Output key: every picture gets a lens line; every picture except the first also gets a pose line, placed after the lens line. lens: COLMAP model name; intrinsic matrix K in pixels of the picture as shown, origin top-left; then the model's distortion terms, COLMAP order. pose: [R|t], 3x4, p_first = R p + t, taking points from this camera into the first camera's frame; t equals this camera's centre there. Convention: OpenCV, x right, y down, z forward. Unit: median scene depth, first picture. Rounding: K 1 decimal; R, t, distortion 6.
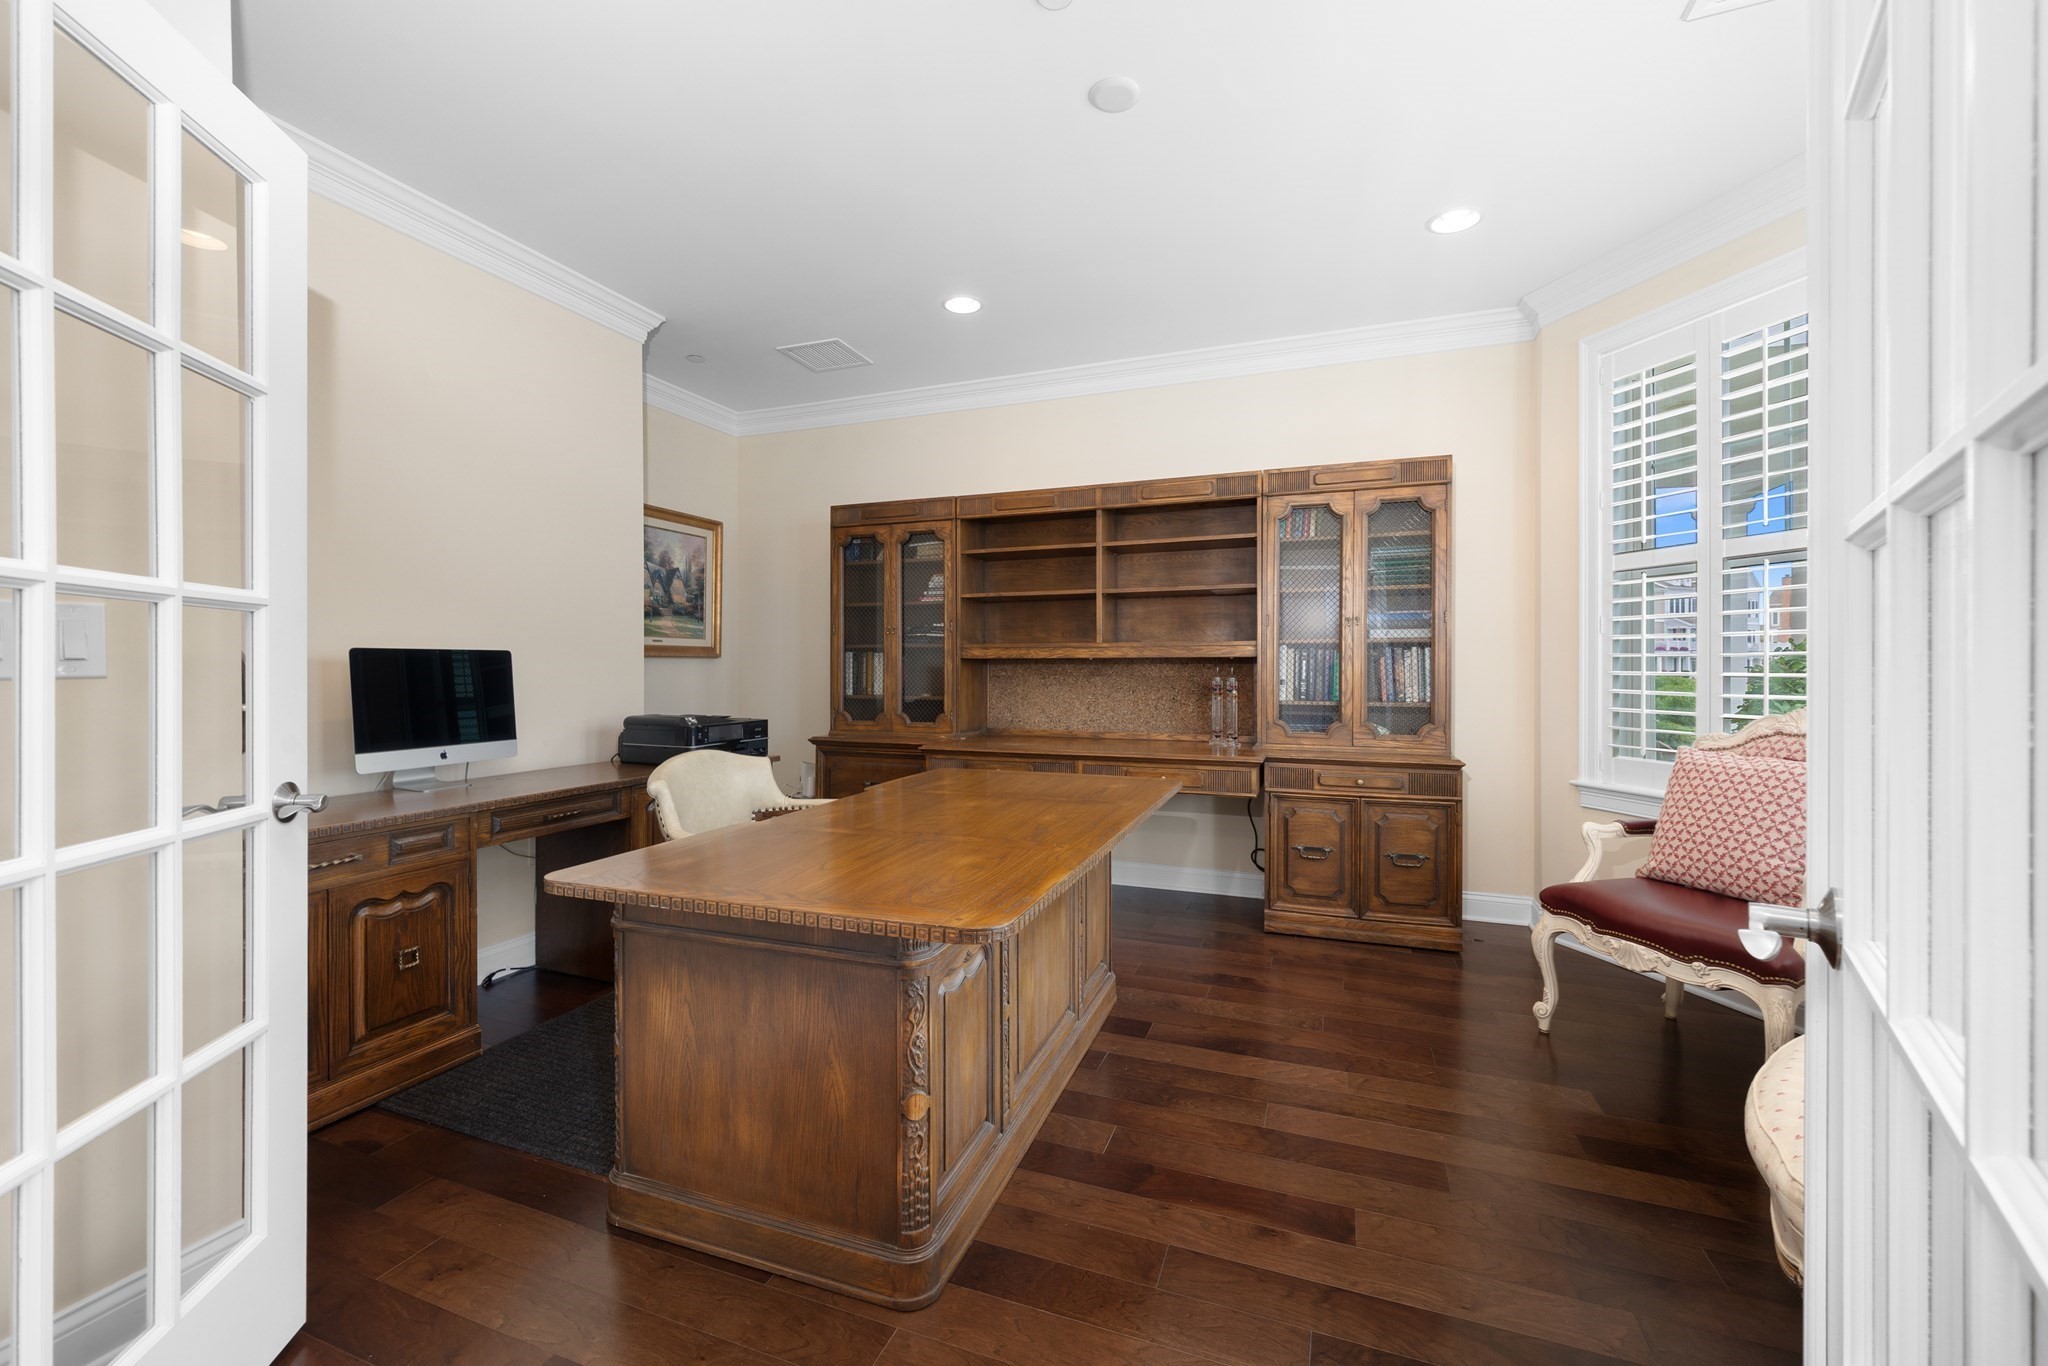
lens RADIAL K [[827.6, 0, 1005.1], [0, 827.6, 679.1], [0, 0, 1]] dist [0.000414, 0.000013]
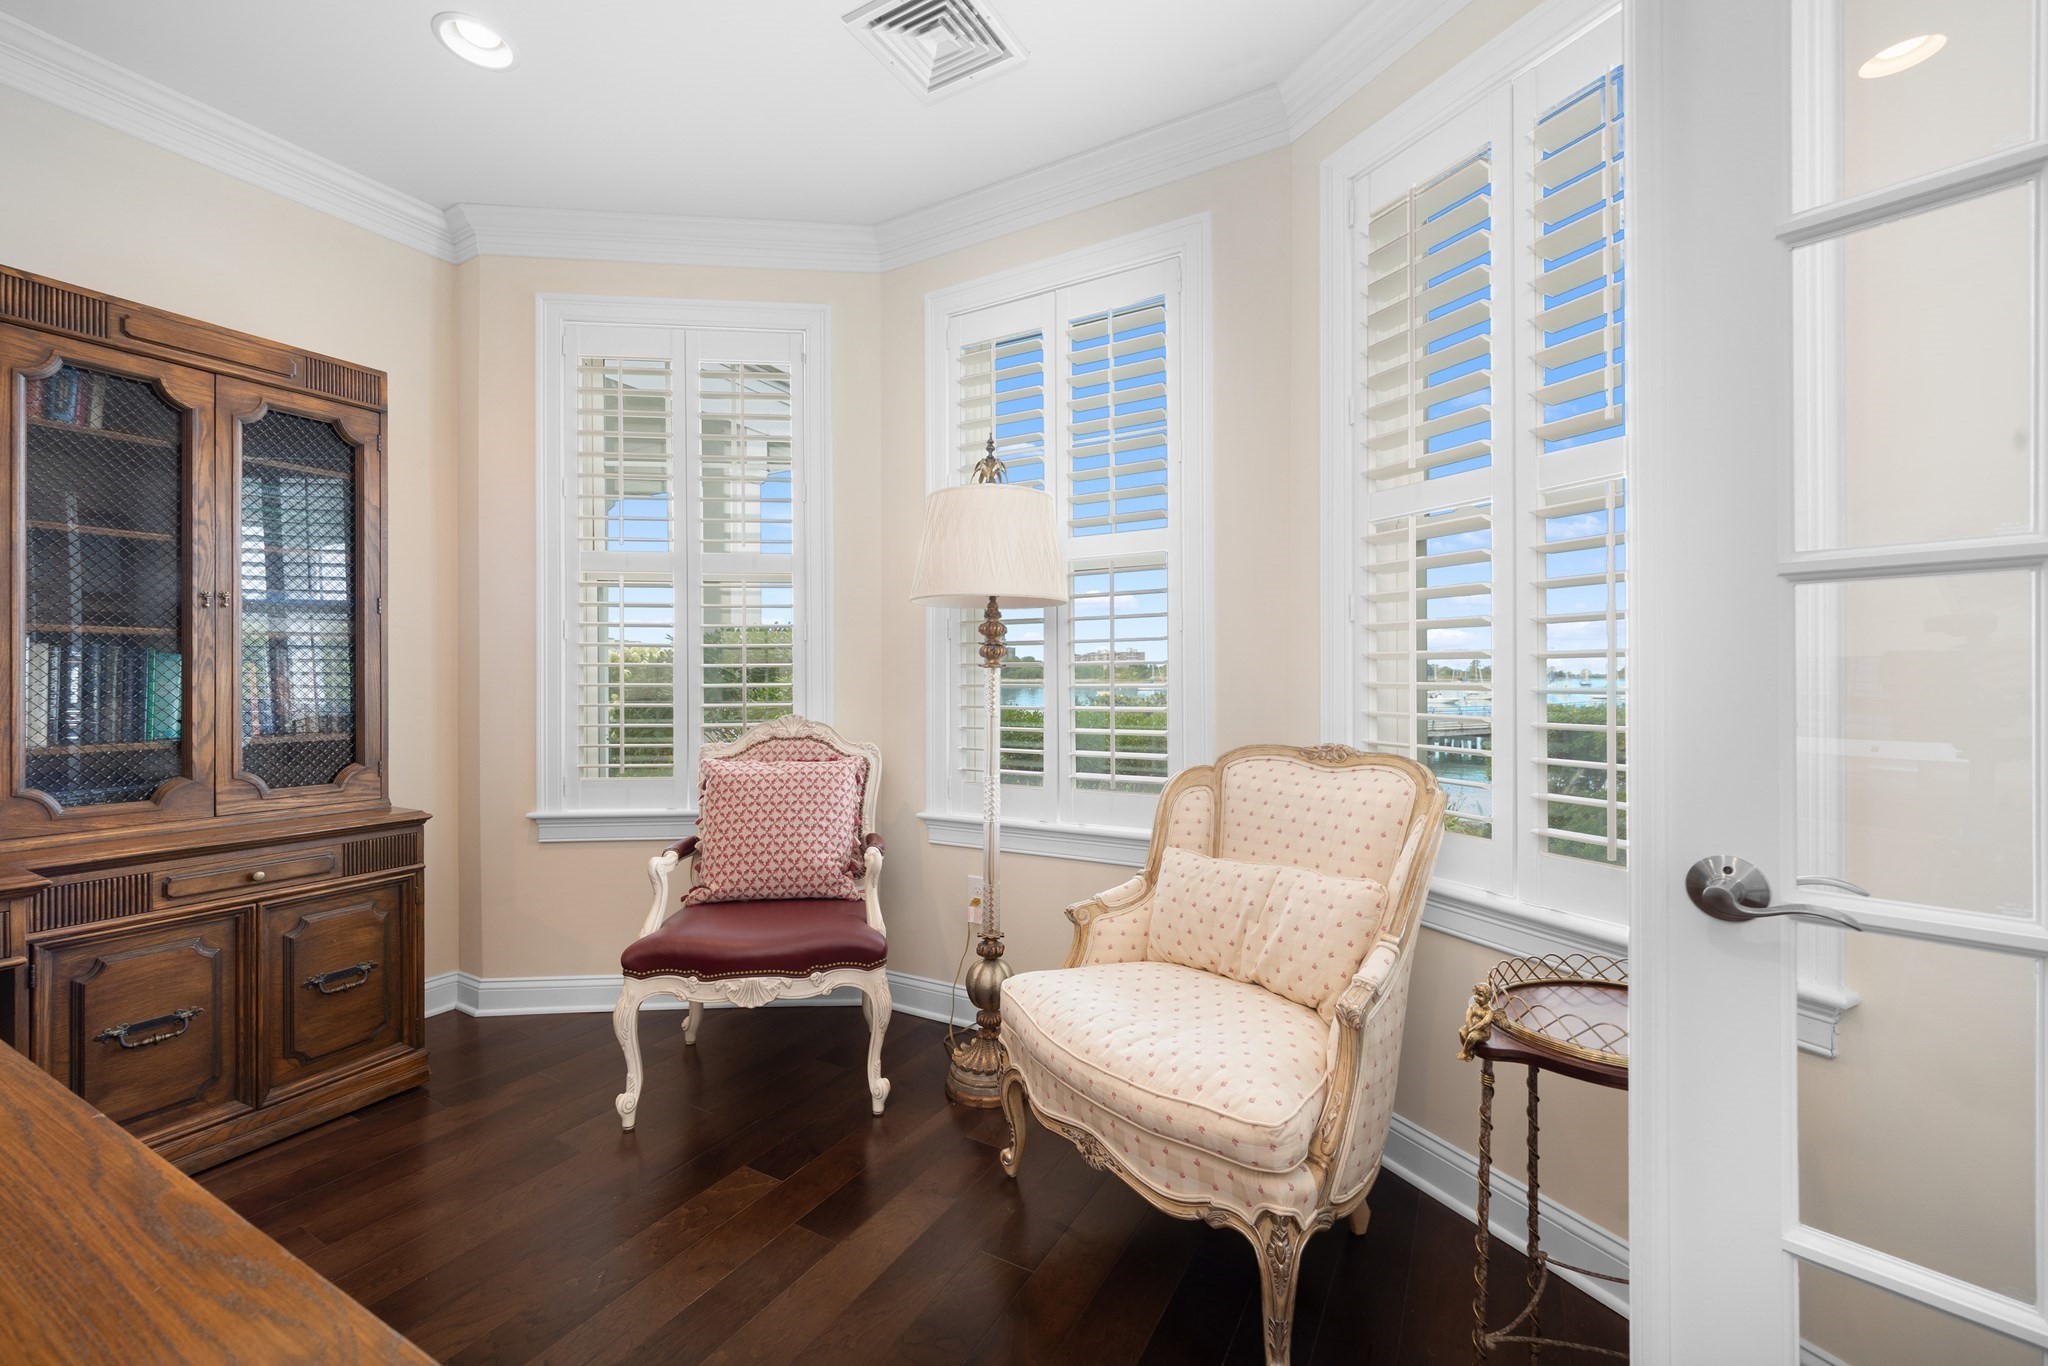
lens RADIAL K [[827.6, 0, 1005.1], [0, 827.6, 679.1], [0, 0, 1]] dist [0.000414, 0.000013]
pose [[0.143932, -0.003540, 0.989581, -0.075016], [0.017866, 0.999840, 0.000978, -0.005875], [-0.989426, 0.017540, 0.143972, 0.396852]]
